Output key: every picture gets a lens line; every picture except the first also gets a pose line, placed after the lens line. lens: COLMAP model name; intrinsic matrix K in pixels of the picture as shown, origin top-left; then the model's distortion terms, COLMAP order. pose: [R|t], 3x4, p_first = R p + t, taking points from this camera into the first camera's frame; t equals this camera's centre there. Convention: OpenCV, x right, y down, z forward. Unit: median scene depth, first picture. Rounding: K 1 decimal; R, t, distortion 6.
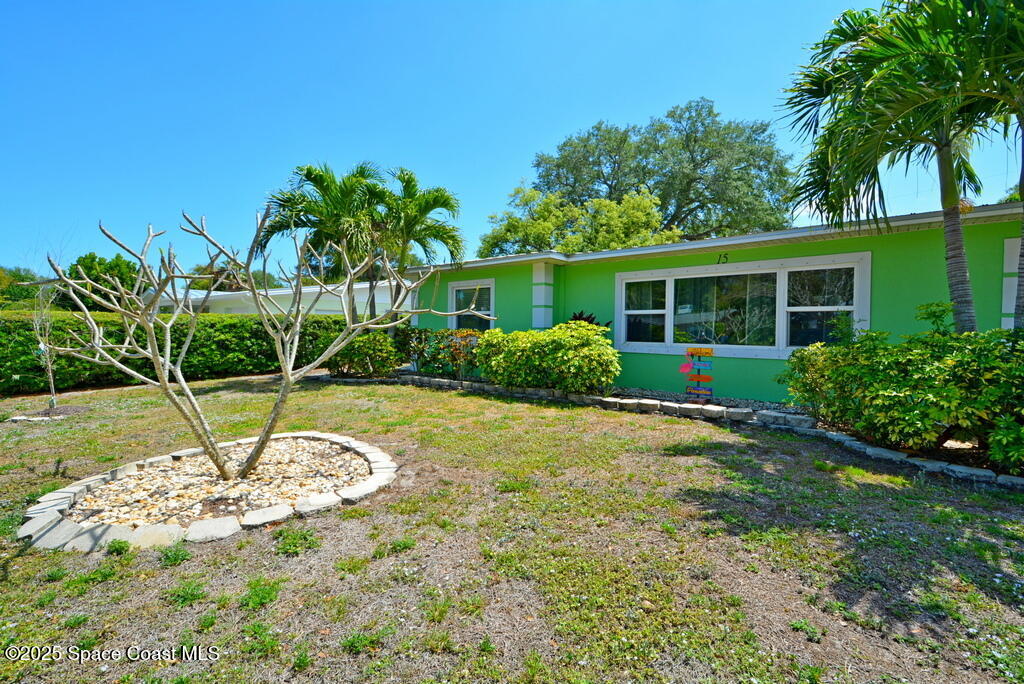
lens RADIAL K [[444.7, 0, 514.8], [0, 444.7, 332.5], [0, 0, 1]] dist [0.006496, -0.003636]
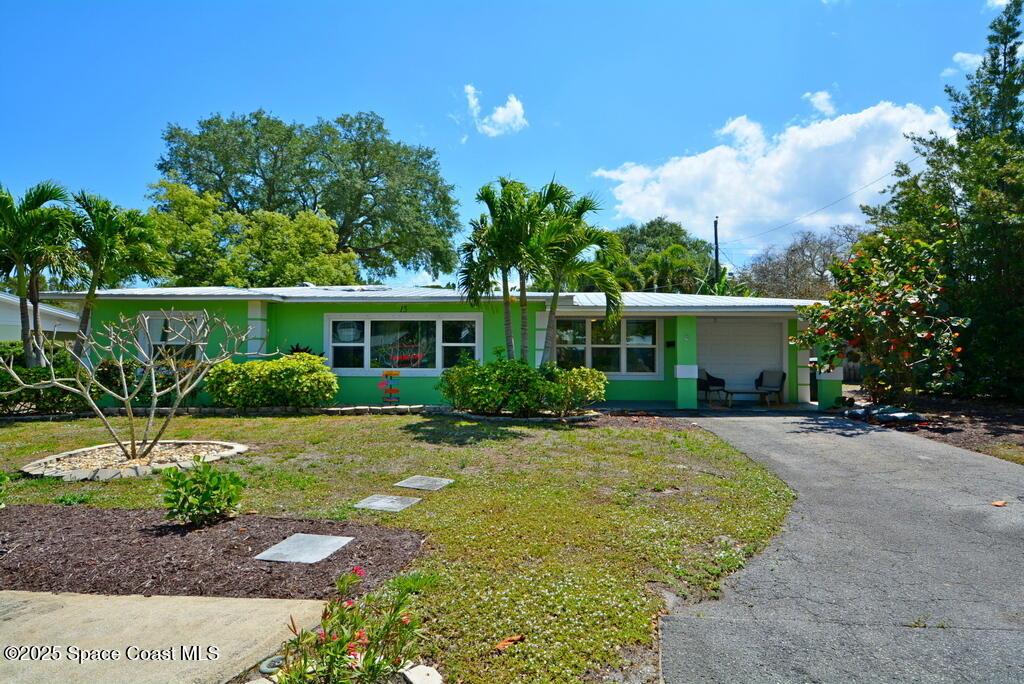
lens RADIAL K [[575.9, 0, 512.6], [0, 575.9, 345.1], [0, 0, 1]] dist [0.000644, 0.000022]
pose [[0.797501, -0.002280, 0.603314, -0.343559], [0.011384, 0.999872, -0.011269, -0.020255], [-0.603210, 0.015855, 0.797424, -0.637338]]
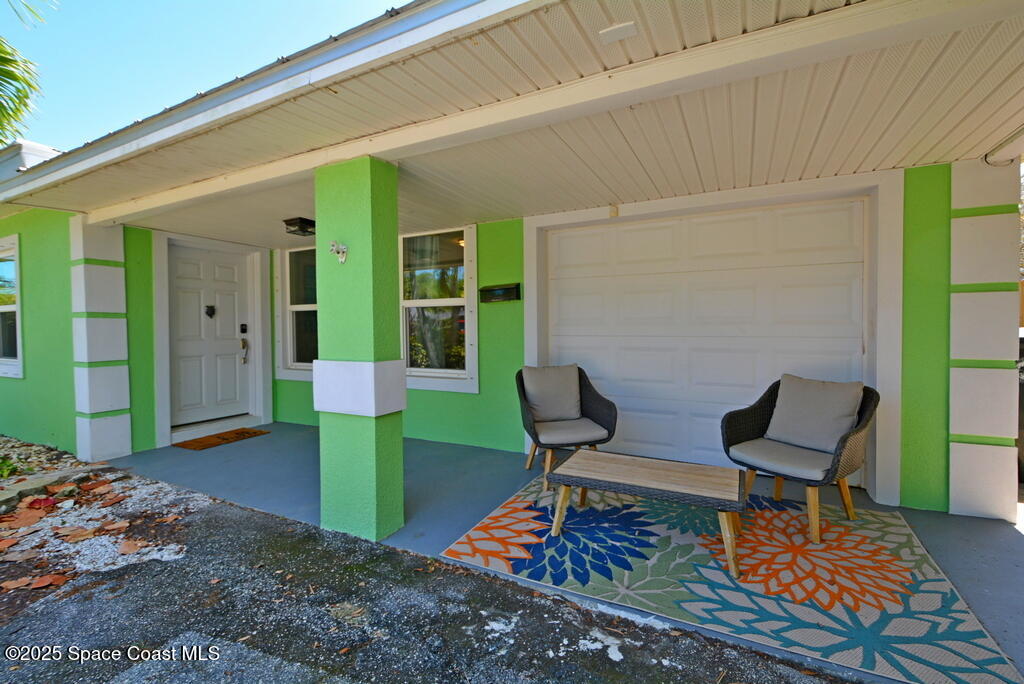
lens RADIAL K [[444.7, 0, 517.3], [0, 444.7, 341.0], [0, 0, 1]] dist [0.006496, -0.003636]
pose [[0.968642, -0.025256, 0.247175, 1.060509], [0.022034, 0.999632, 0.015792, 0.007635], [-0.247483, -0.009851, 0.968842, 0.022539]]
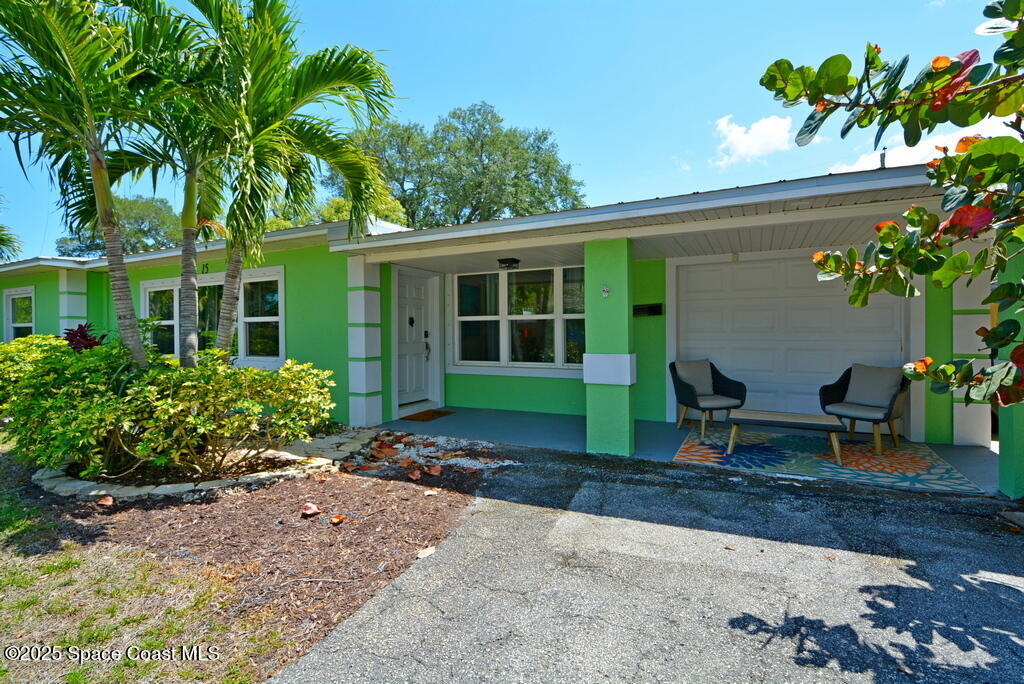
lens RADIAL K [[485.4, 0, 510.6], [0, 485.4, 338.7], [0, 0, 1]] dist [-0.007879, -0.001393]
pose [[0.968257, -0.018886, 0.249243, 0.759345], [0.020090, 0.999796, -0.002286, 0.004628], [-0.249149, 0.007221, 0.968438, -0.187371]]
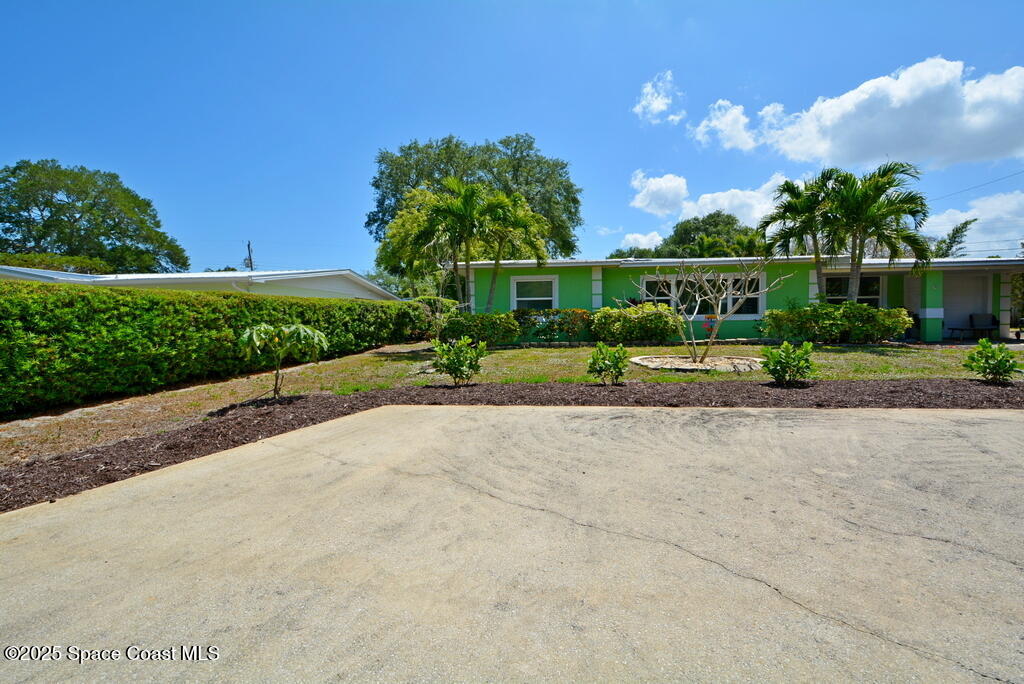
lens RADIAL K [[444.7, 0, 509.9], [0, 444.7, 343.9], [0, 0, 1]] dist [0.006496, -0.003636]
pose [[0.847544, -0.042748, 0.529001, -1.171594], [0.024299, 0.998831, 0.041784, 0.047872], [-0.530169, -0.022559, 0.847592, -0.200870]]
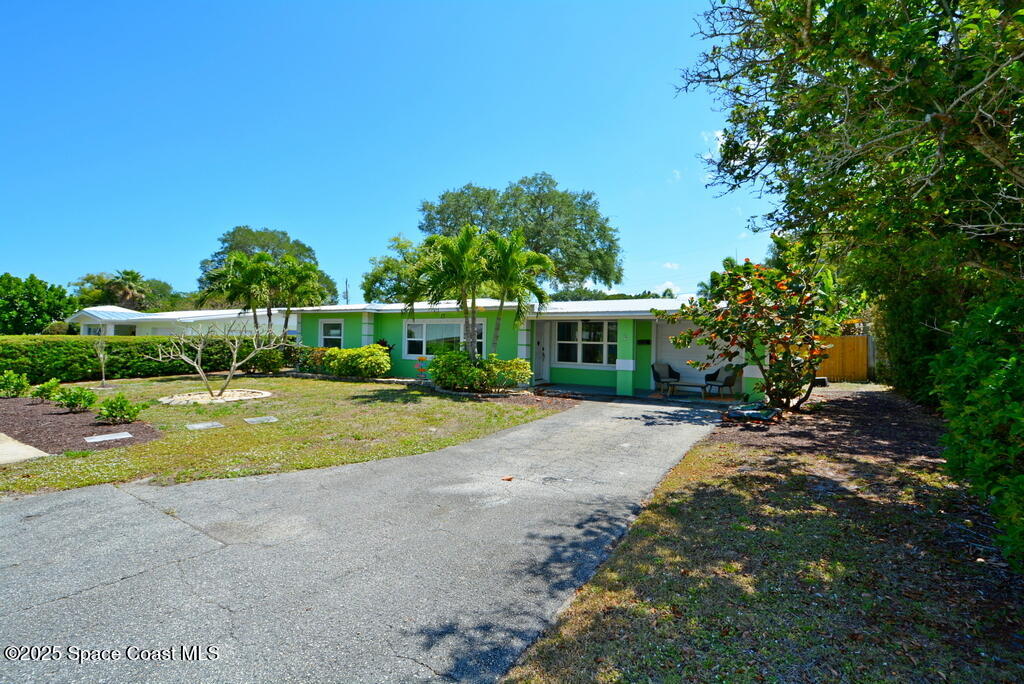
lens RADIAL K [[444.7, 0, 510.6], [0, 444.7, 346.1], [0, 0, 1]] dist [0.006496, -0.003636]
pose [[0.985164, 0.008543, 0.171405, 0.377307], [-0.007989, 0.999960, -0.003917, -0.012649], [-0.171431, 0.002489, 0.985193, -1.068738]]
